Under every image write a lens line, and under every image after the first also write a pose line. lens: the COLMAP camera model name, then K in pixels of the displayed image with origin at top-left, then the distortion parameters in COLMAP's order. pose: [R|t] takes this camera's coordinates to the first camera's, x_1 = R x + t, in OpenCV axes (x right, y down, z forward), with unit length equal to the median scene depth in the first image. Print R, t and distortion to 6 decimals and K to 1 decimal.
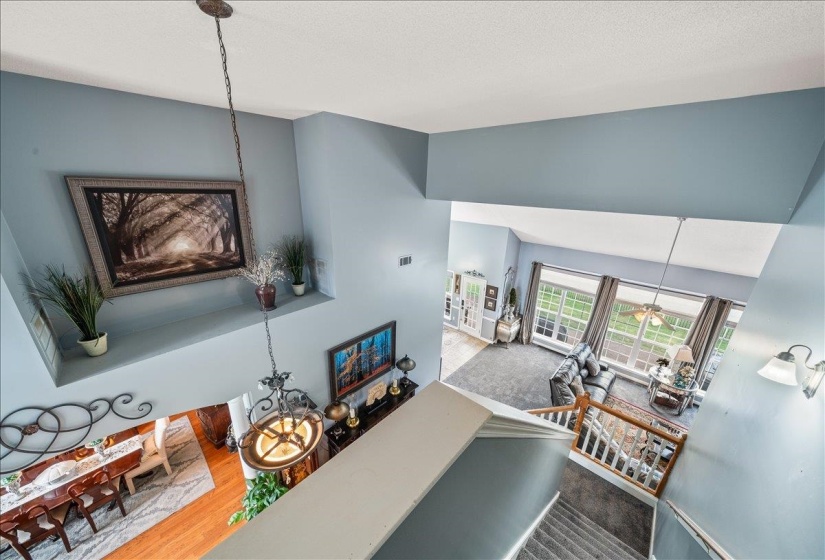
lens RADIAL K [[281.9, 0, 412.5], [0, 281.9, 280.0], [0, 0, 1]] dist [0.000513, 0.000025]
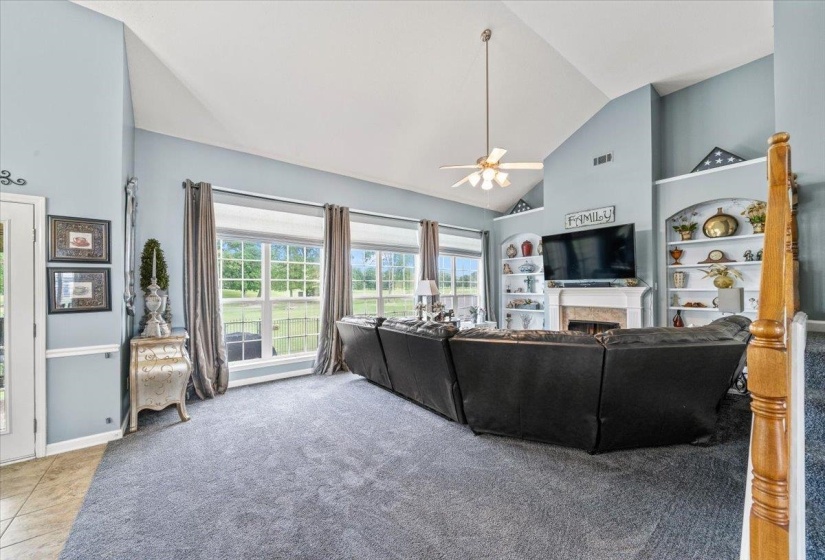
lens RADIAL K [[309.8, 0, 408.4], [0, 309.8, 286.3], [0, 0, 1]] dist [-0.002533, -0.000213]
pose [[0.175919, -0.009815, 0.984356, 0.042811], [0.333061, 0.941572, -0.050135, 0.202438], [-0.926349, 0.336670, 0.168910, 0.663864]]
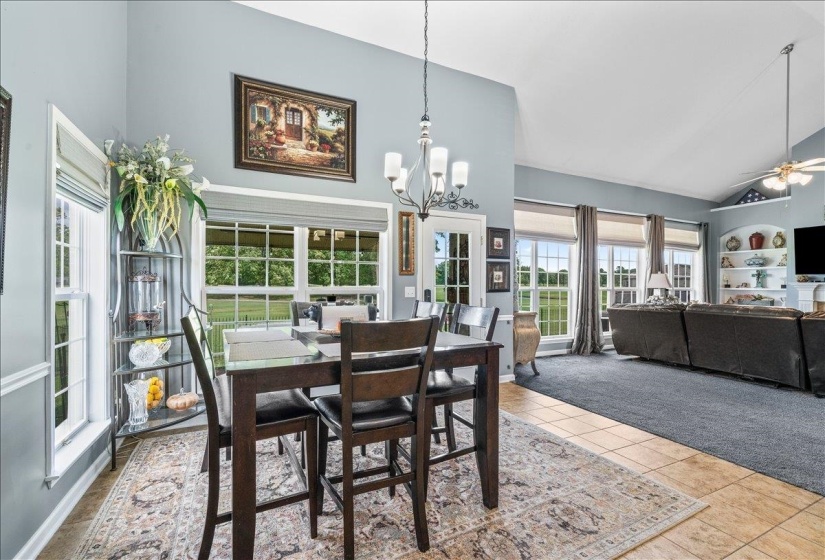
lens RADIAL K [[352.0, 0, 414.7], [0, 352.0, 286.8], [0, 0, 1]] dist [0.001127, 0.000140]
pose [[0.383680, -0.019012, 0.923270, -0.227232], [0.302711, 0.947137, -0.106293, 0.116794], [-0.872443, 0.320266, 0.369152, 0.929495]]
